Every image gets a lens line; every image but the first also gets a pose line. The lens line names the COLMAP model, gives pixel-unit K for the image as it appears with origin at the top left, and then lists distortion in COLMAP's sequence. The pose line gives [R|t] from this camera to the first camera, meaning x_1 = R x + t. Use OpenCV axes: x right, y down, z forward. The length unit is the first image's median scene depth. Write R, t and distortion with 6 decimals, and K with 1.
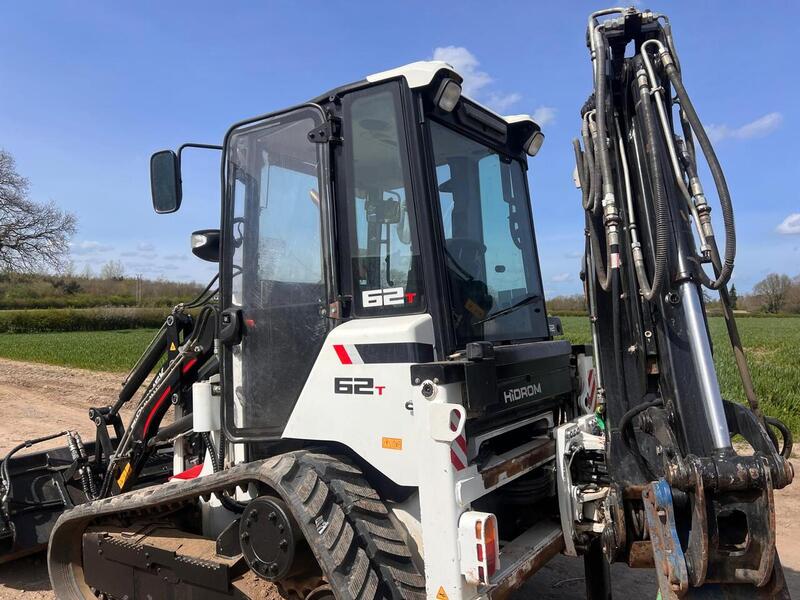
lens RADIAL K [[579.4, 0, 400.0], [0, 579.4, 300.0], [0, 0, 1]] dist [0.082148, -0.090260]
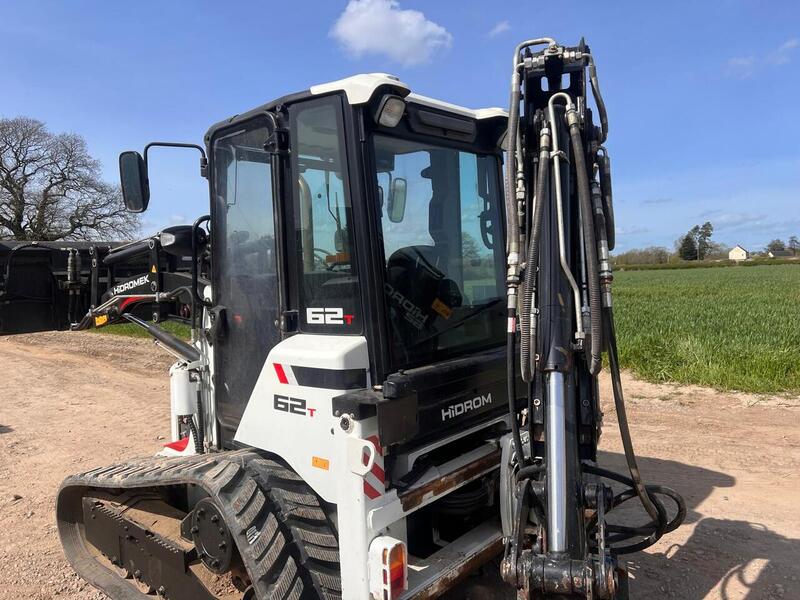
lens RADIAL K [[579.6, 0, 390.5], [0, 579.6, 304.4], [0, 0, 1]] dist [0.077826, -0.059846]
pose [[0.993619, 0.032260, -0.108075, 0.203950], [-0.016635, 0.989659, 0.142476, -0.178915], [0.111553, -0.139769, 0.983880, 0.014090]]
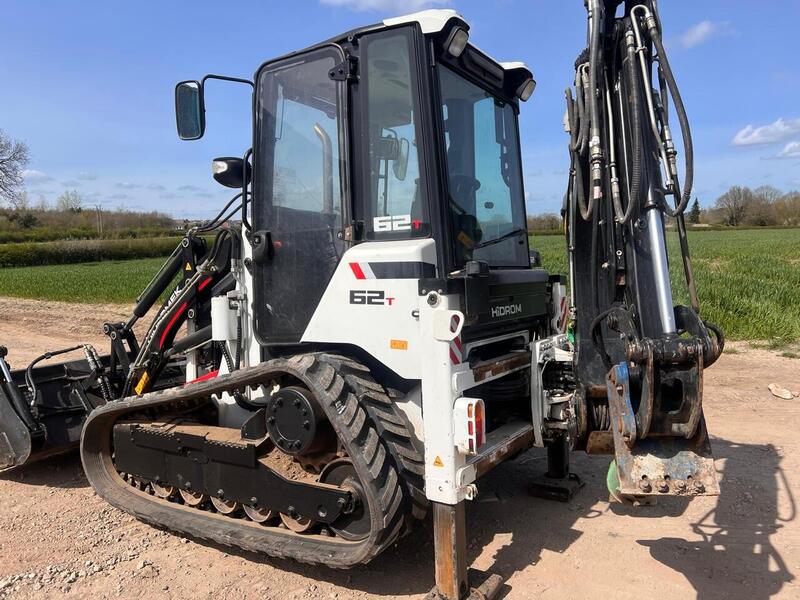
lens RADIAL K [[578.6, 0, 391.9], [0, 578.6, 302.2], [0, 0, 1]] dist [0.081750, -0.090531]
pose [[0.998610, 0.029965, 0.043367, -0.078060], [-0.034039, 0.994753, 0.096477, 0.042297], [-0.040249, -0.097819, 0.994390, -0.161679]]
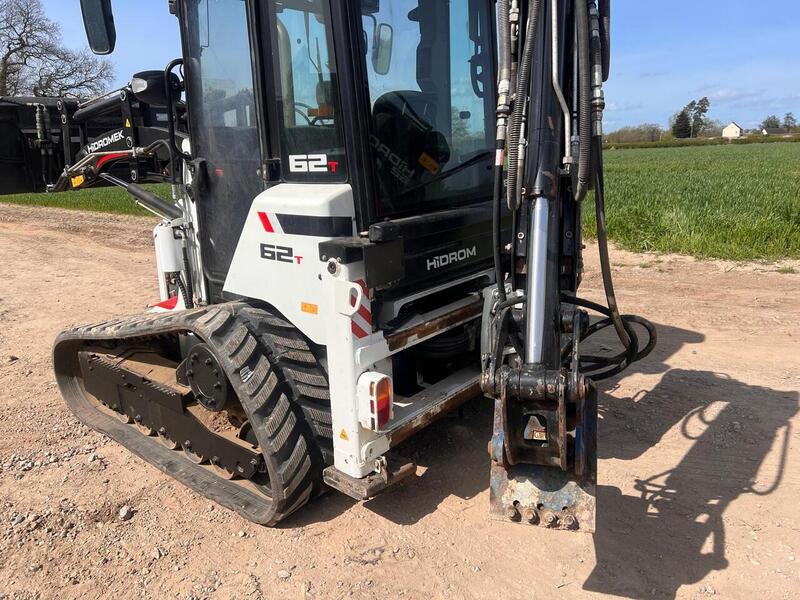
lens RADIAL K [[580.0, 0, 388.8], [0, 580.0, 294.6], [0, 0, 1]] dist [0.085681, -0.074754]
pose [[0.995760, 0.046271, -0.079509, 0.206310], [-0.018326, 0.946748, 0.321453, -0.120719], [0.090149, -0.318633, 0.943582, -0.000834]]
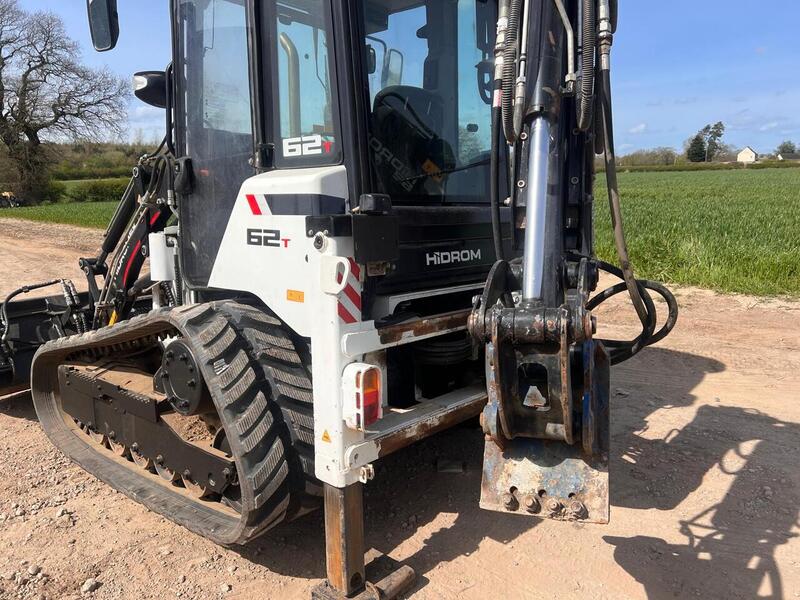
lens RADIAL K [[579.4, 0, 400.0], [0, 579.4, 300.0], [0, 0, 1]] dist [0.082148, -0.090260]
pose [[0.993219, 0.061677, -0.098548, 0.247218], [-0.040772, 0.978628, 0.201554, 0.043402], [0.108873, -0.196169, 0.974507, 0.048425]]
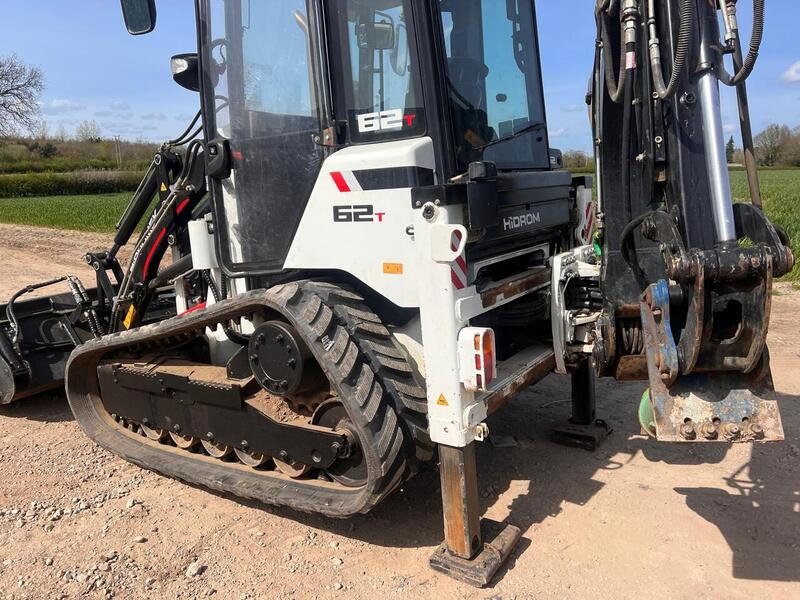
lens RADIAL K [[580.9, 0, 397.9], [0, 580.9, 293.6], [0, 0, 1]] dist [0.076735, -0.087915]
pose [[0.999788, -0.017718, 0.010452, -0.015511], [0.014940, 0.974672, 0.223140, 0.059835], [-0.014141, -0.222936, 0.974730, 0.001948]]
